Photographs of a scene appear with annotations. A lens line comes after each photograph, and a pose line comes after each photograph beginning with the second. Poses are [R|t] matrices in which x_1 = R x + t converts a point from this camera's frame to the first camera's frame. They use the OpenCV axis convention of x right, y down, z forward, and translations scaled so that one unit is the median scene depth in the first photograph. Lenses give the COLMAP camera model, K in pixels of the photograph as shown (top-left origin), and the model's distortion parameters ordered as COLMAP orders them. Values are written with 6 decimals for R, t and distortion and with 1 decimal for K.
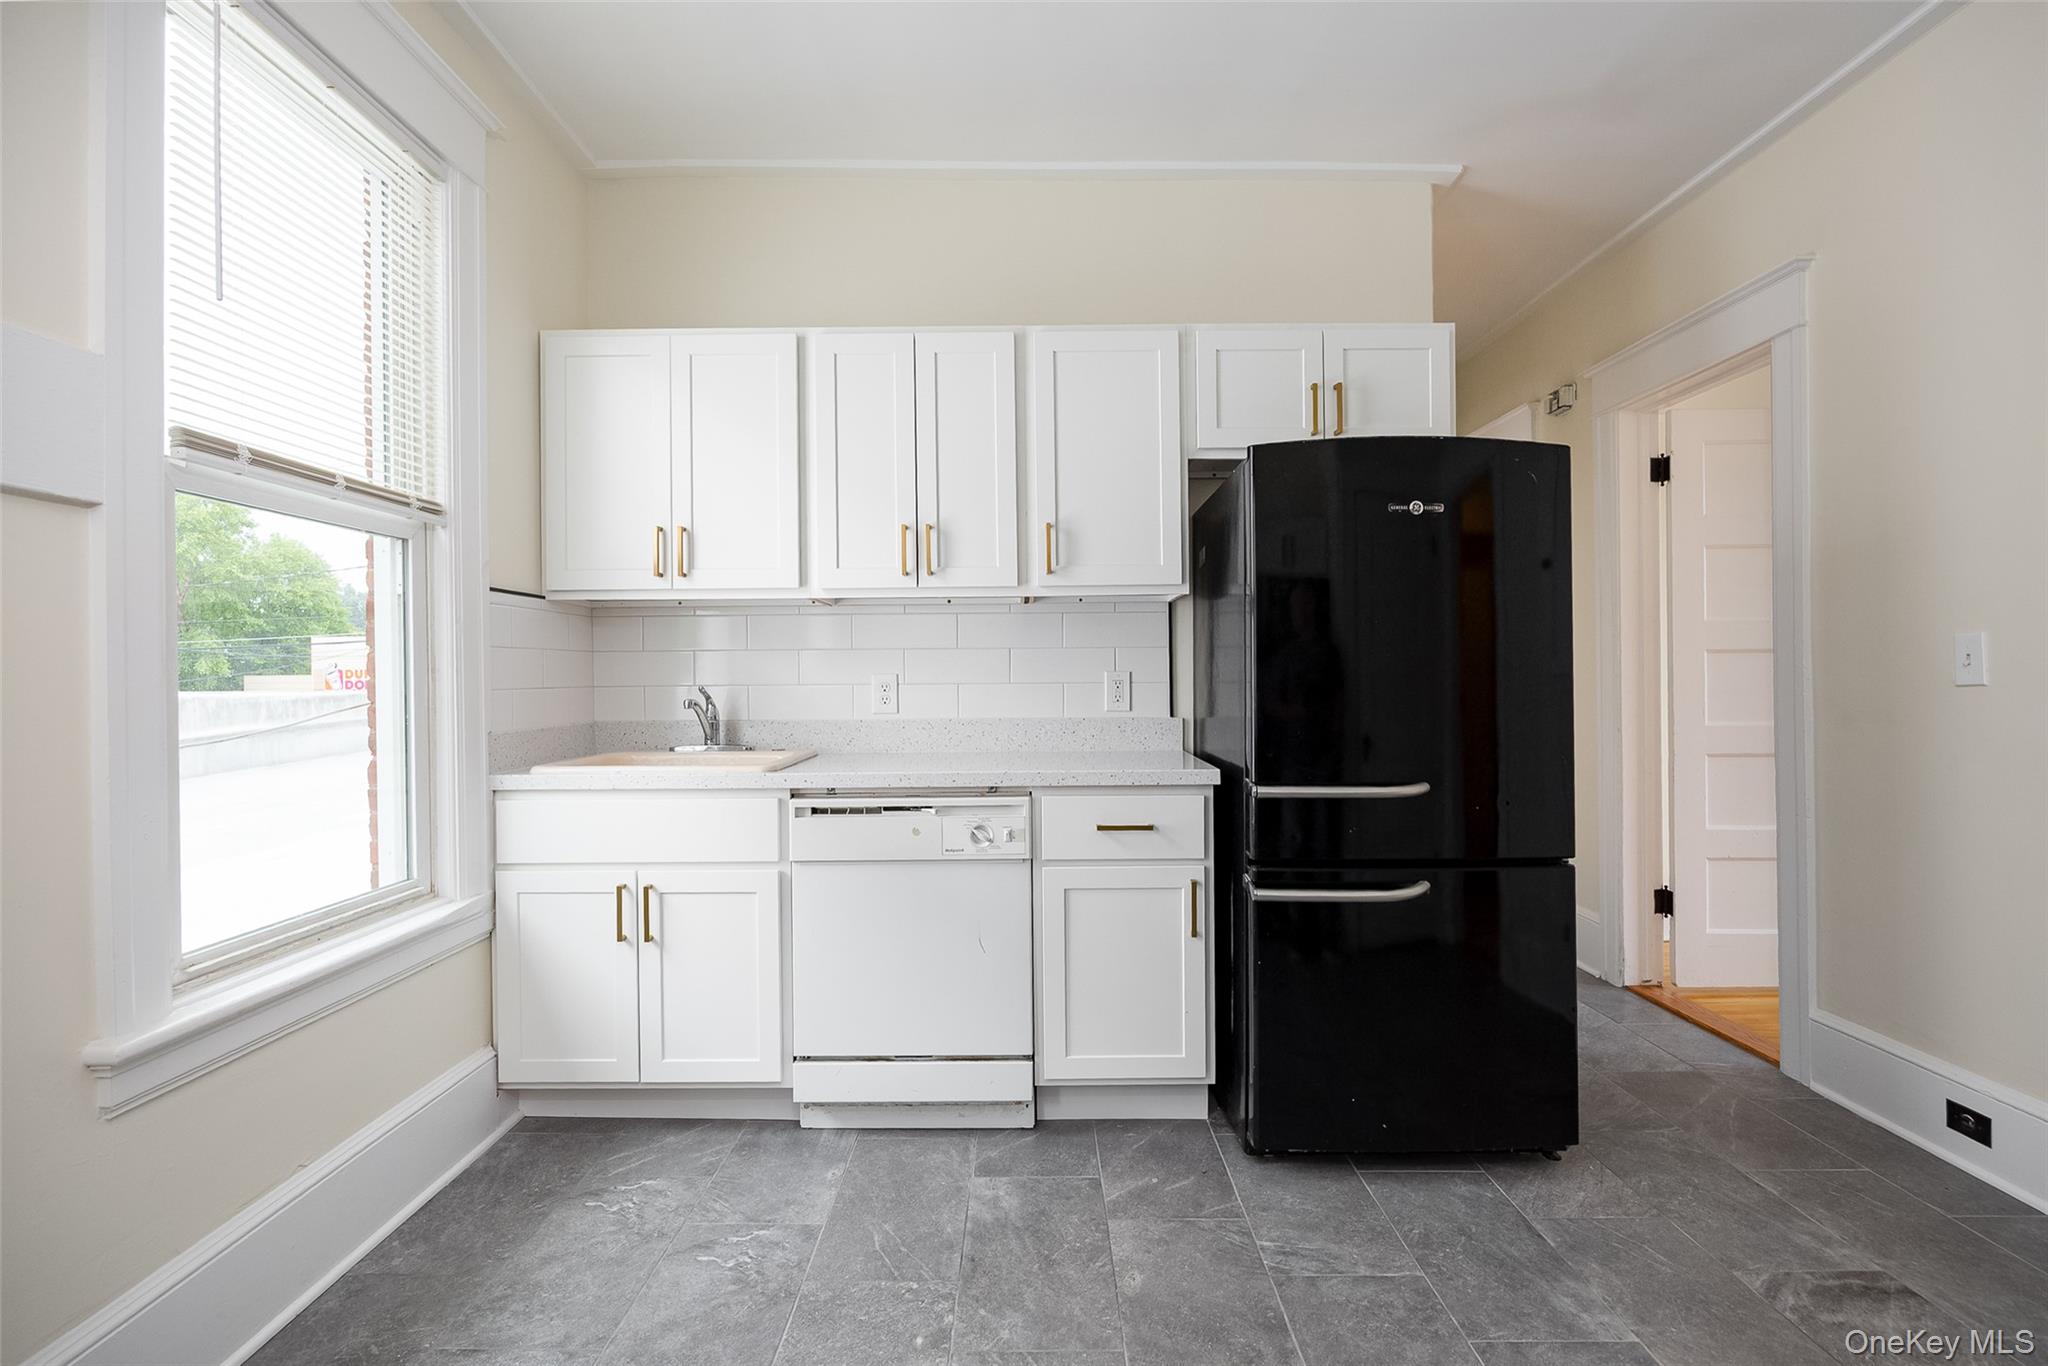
lens RADIAL K [[1010.4, 0, 1036.1], [0, 1010.4, 672.5], [0, 0, 1]] dist [-0.001952, -0.000293]
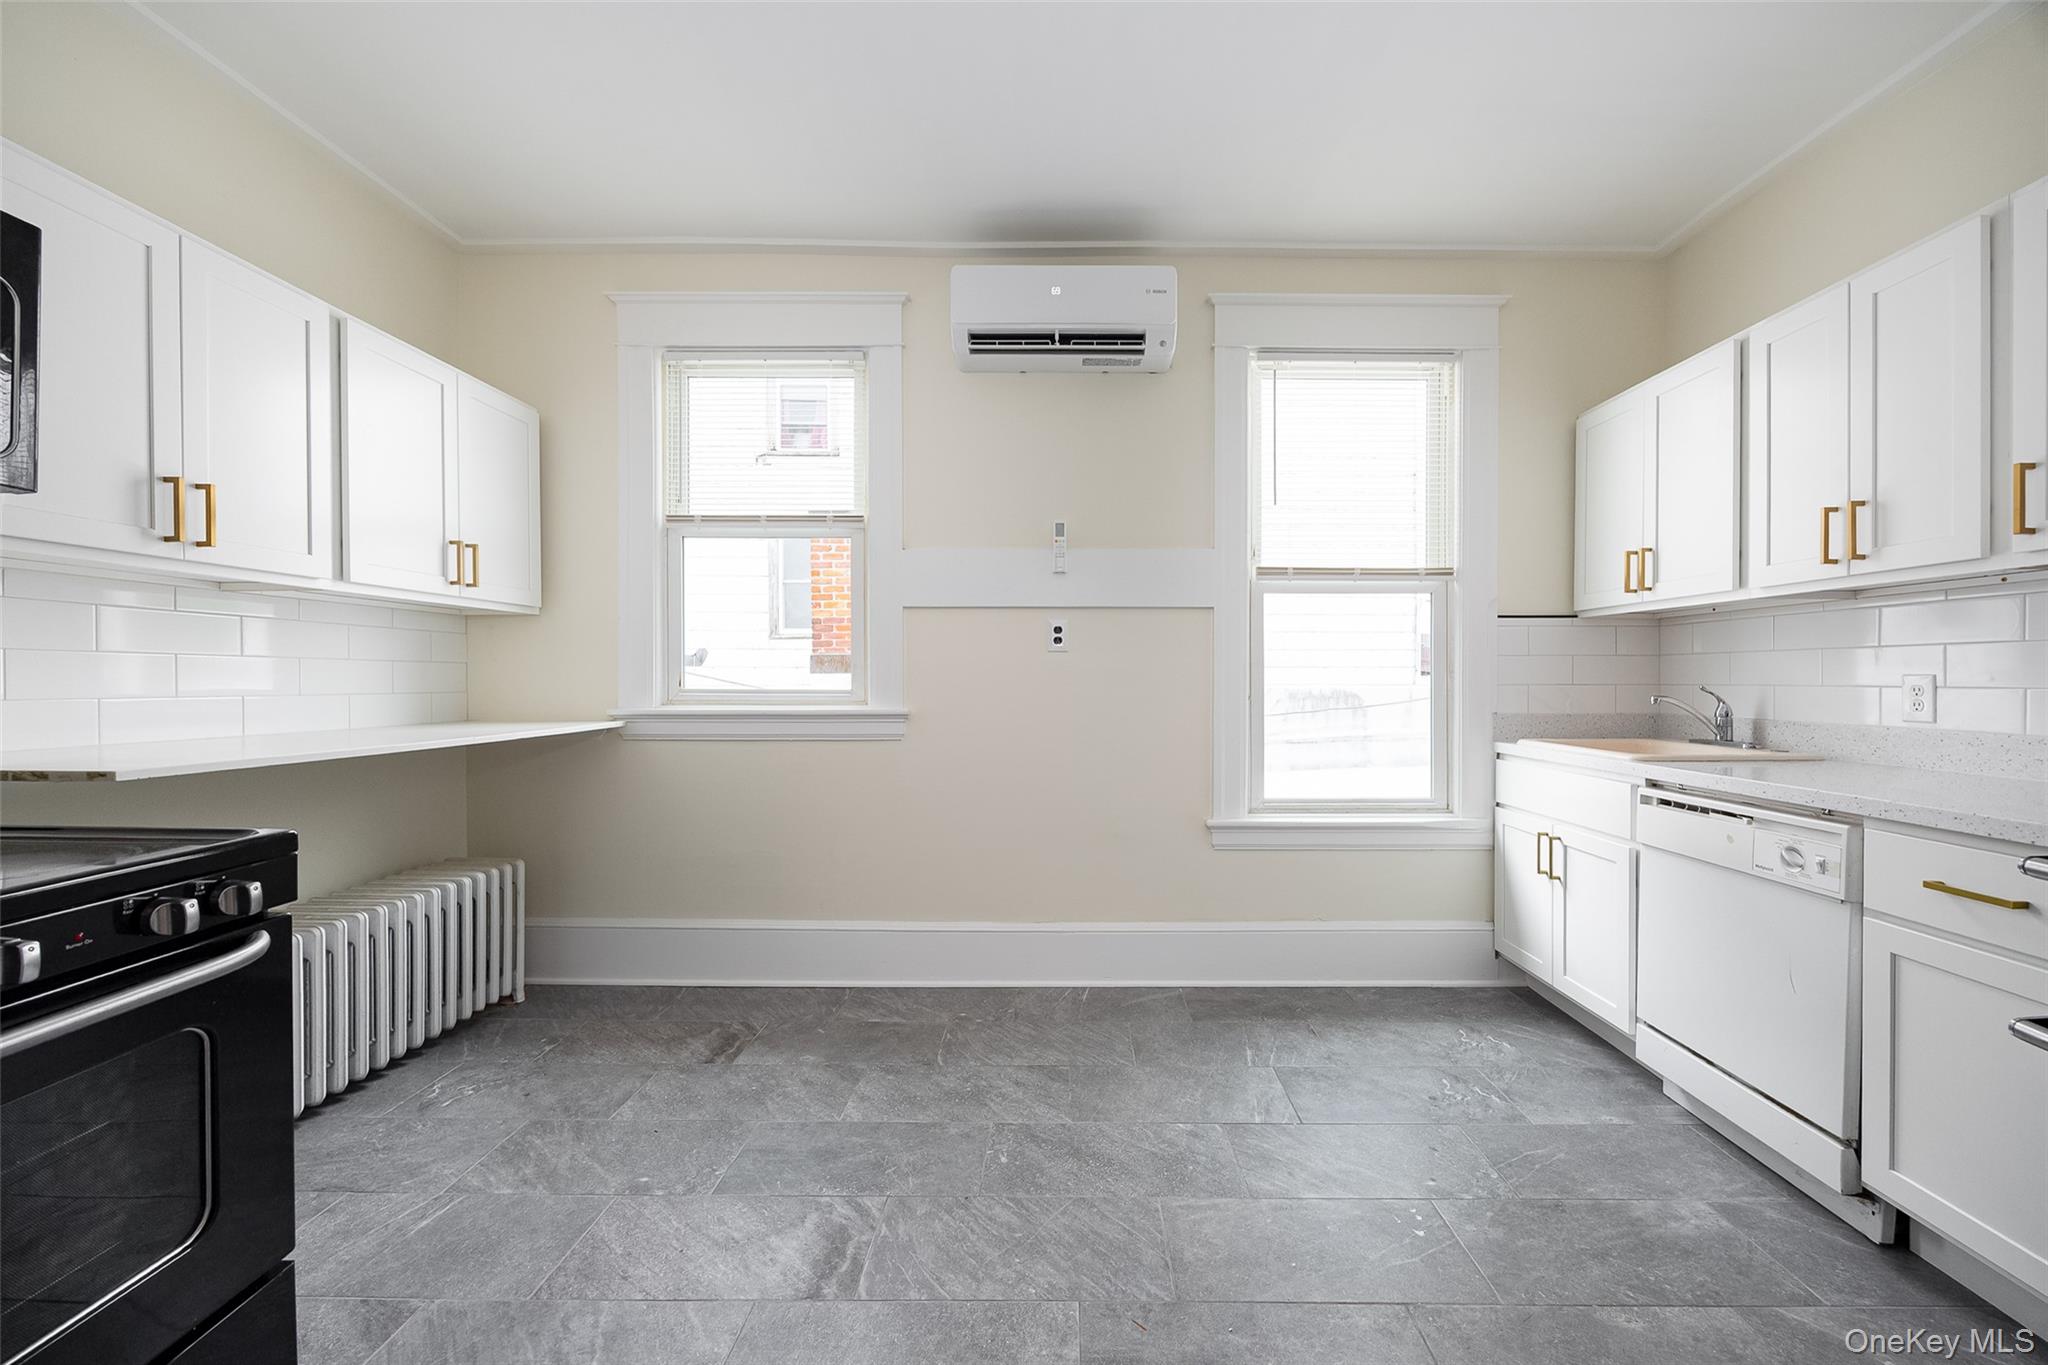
lens RADIAL K [[806.4, 0, 1068.7], [0, 806.4, 677.1], [0, 0, 1]] dist [-0.000586, -0.000060]
pose [[-0.001488, 0.005438, -0.999984, 0.648185], [0.000609, 0.999985, 0.005438, -0.000927], [0.999999, -0.000601, -0.001492, 0.371492]]
